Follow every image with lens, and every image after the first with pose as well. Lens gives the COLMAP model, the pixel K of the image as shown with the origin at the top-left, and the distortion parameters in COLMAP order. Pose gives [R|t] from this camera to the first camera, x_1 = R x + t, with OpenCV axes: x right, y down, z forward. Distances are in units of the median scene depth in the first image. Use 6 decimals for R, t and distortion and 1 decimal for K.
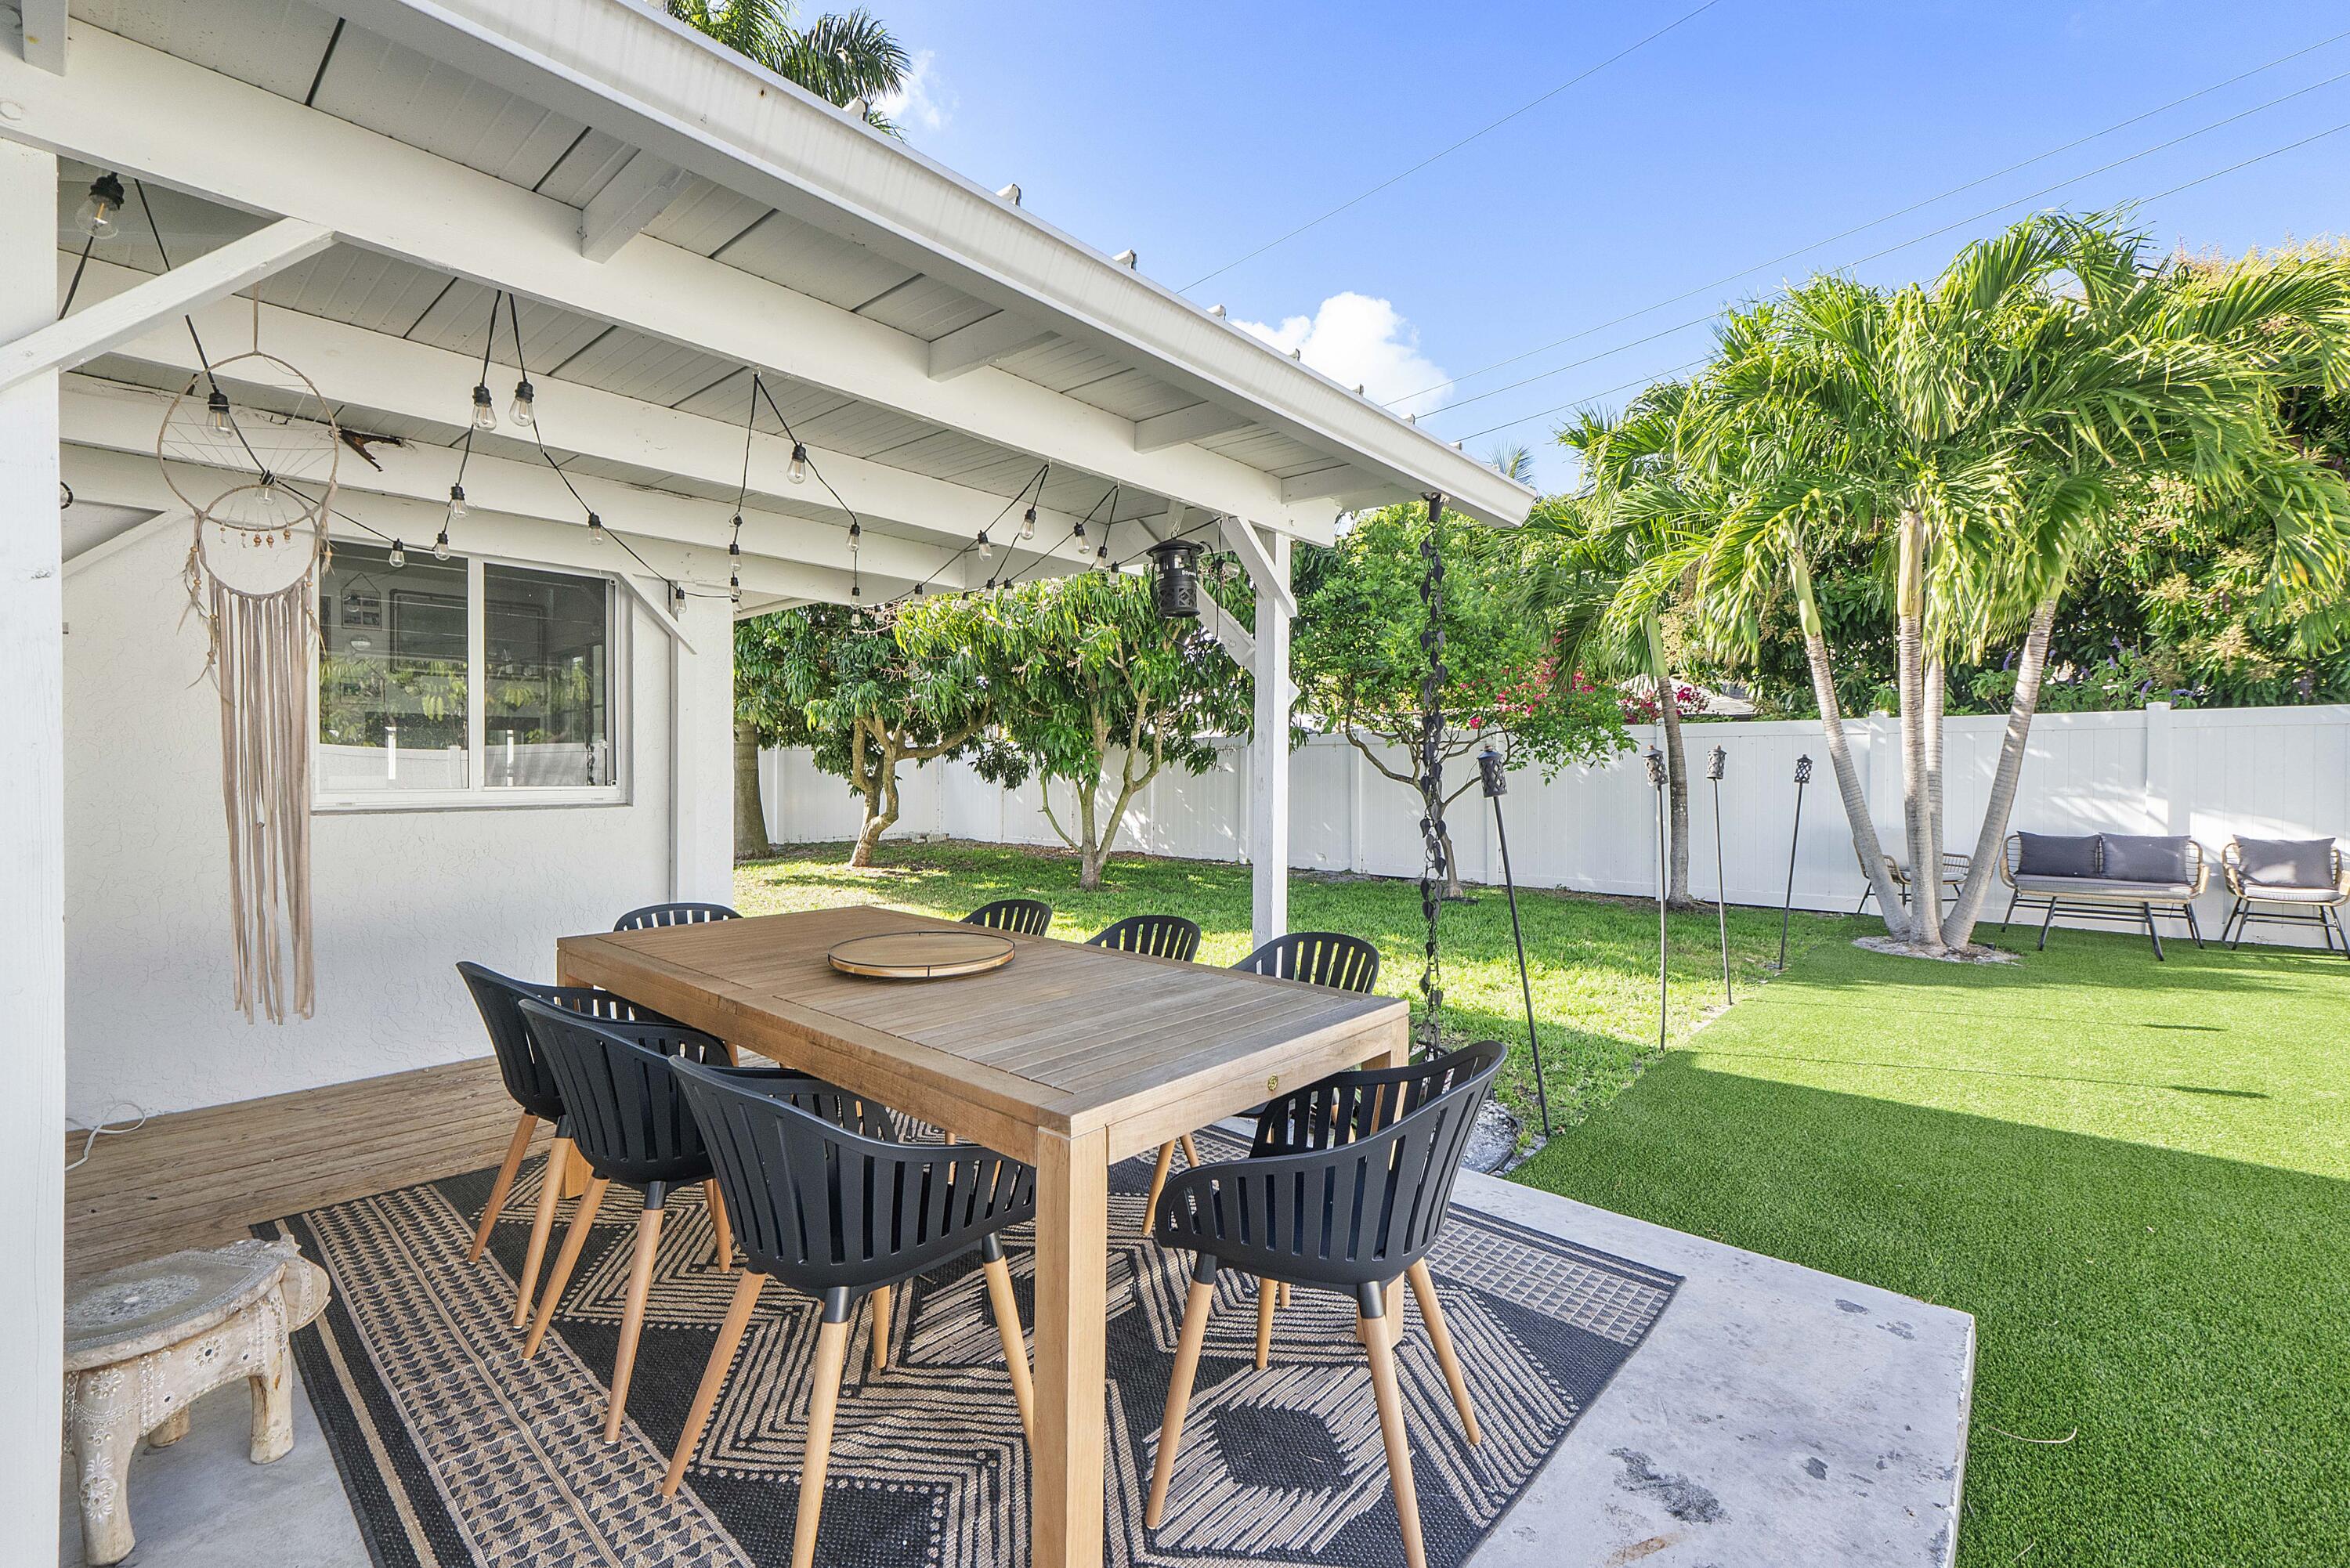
lens RADIAL K [[1001.4, 0, 1177.5], [0, 1001.4, 789.2], [0, 0, 1]] dist [-0.002921, -0.000677]
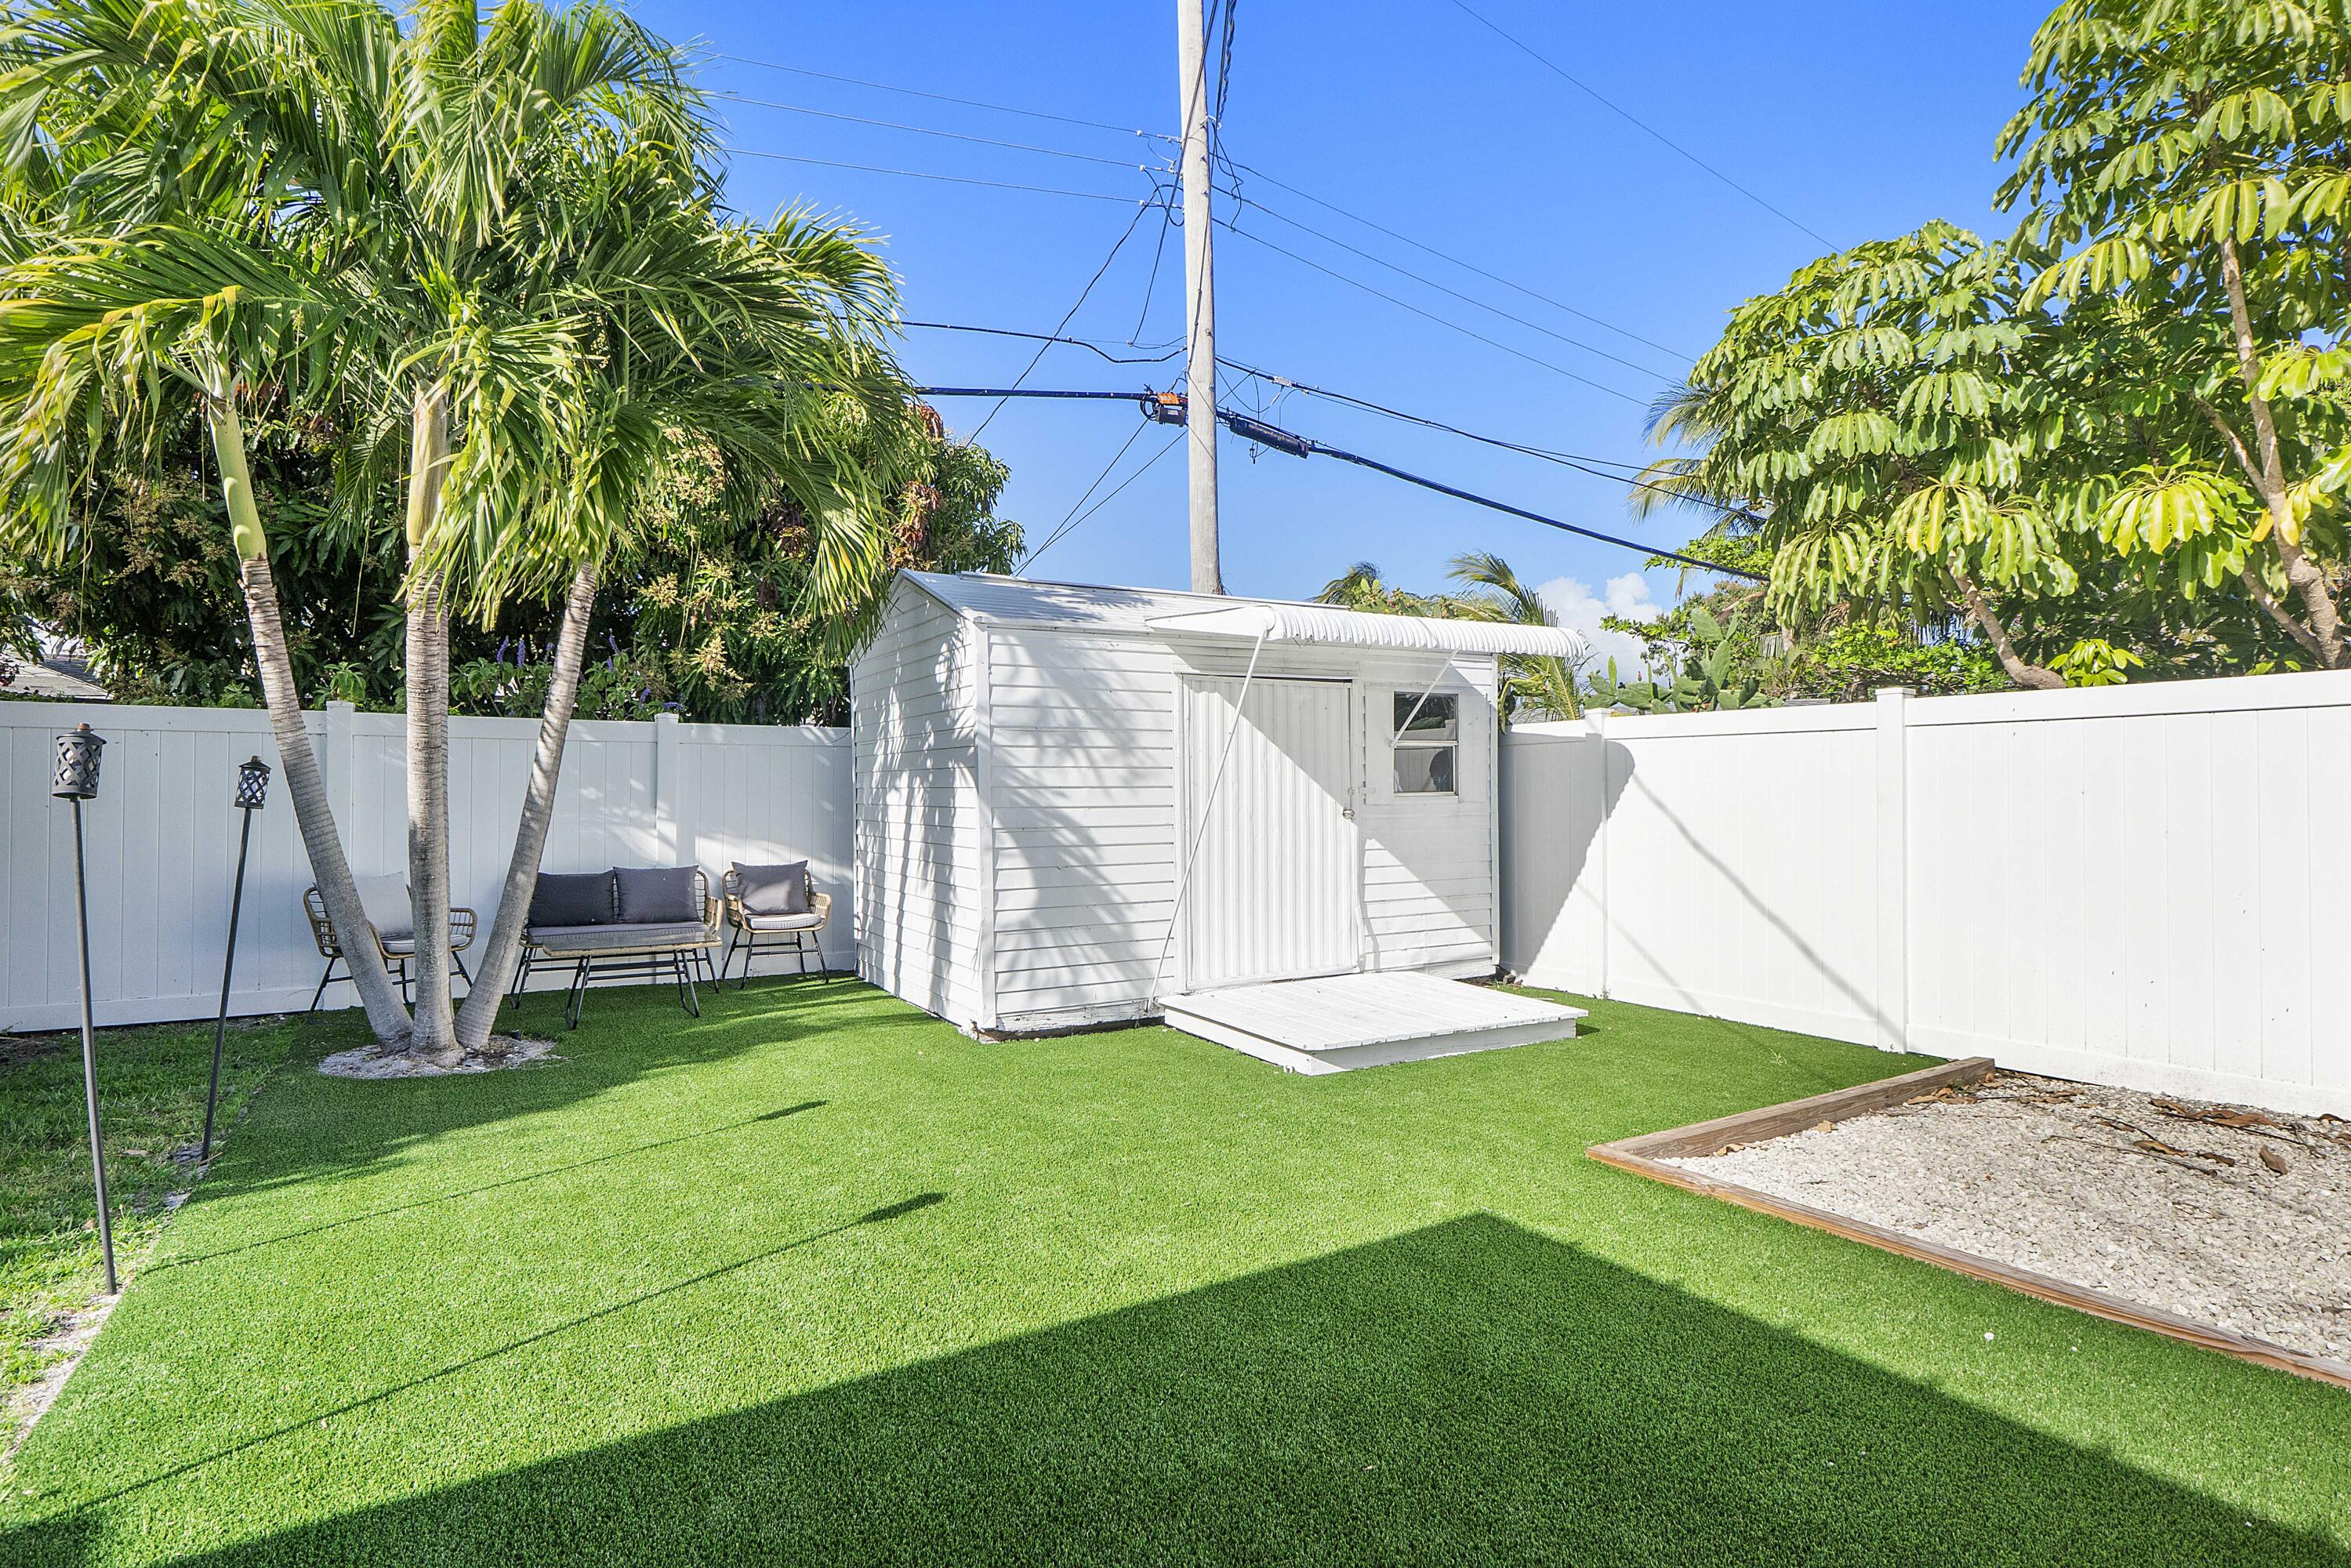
lens RADIAL K [[1184.3, 0, 1178.2], [0, 1184.3, 797.3], [0, 0, 1]] dist [0.002854, -0.000759]
pose [[0.293402, 0.003985, 0.955981, 0.139745], [0.017028, 0.999811, -0.009394, 0.003212], [-0.955838, 0.019034, 0.293278, 0.292831]]
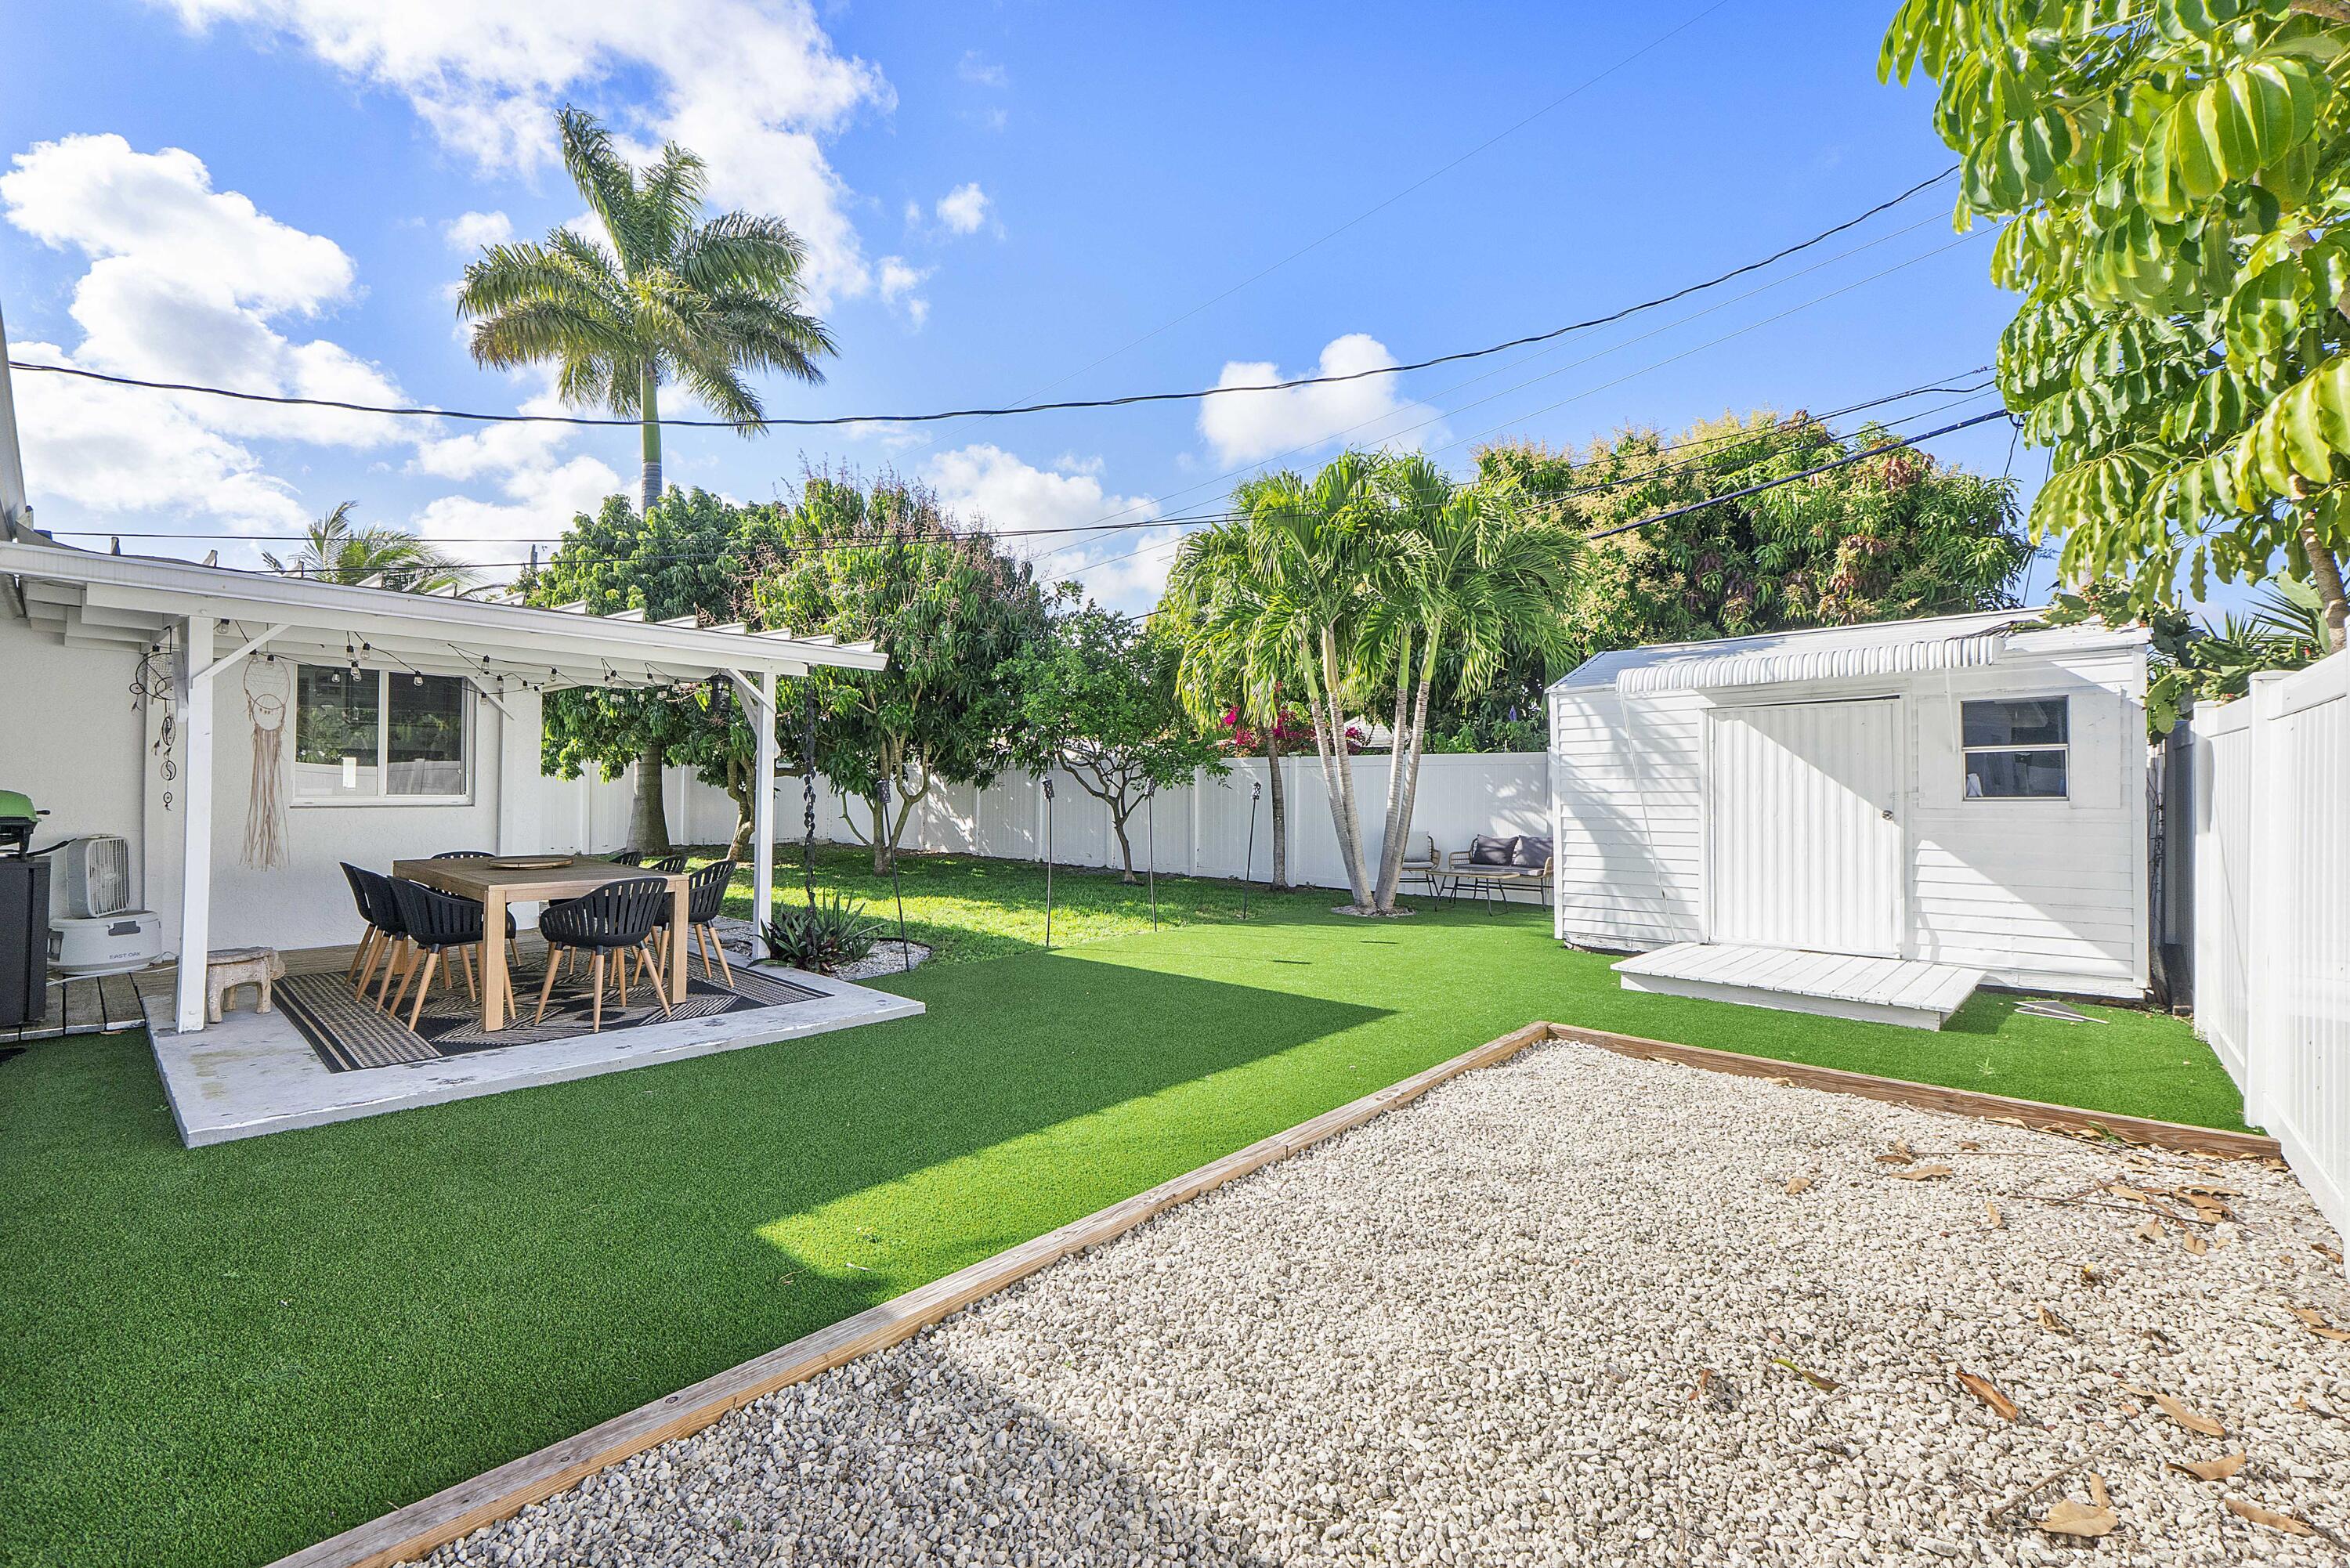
lens RADIAL K [[1001.4, 0, 1176.8], [0, 1001.4, 784.6], [0, 0, 1]] dist [-0.002921, -0.000677]
pose [[0.999951, 0.006899, -0.007165, 0.471875], [-0.007053, 0.999739, -0.021734, 0.005463], [0.007013, 0.021784, 0.999738, -0.507456]]
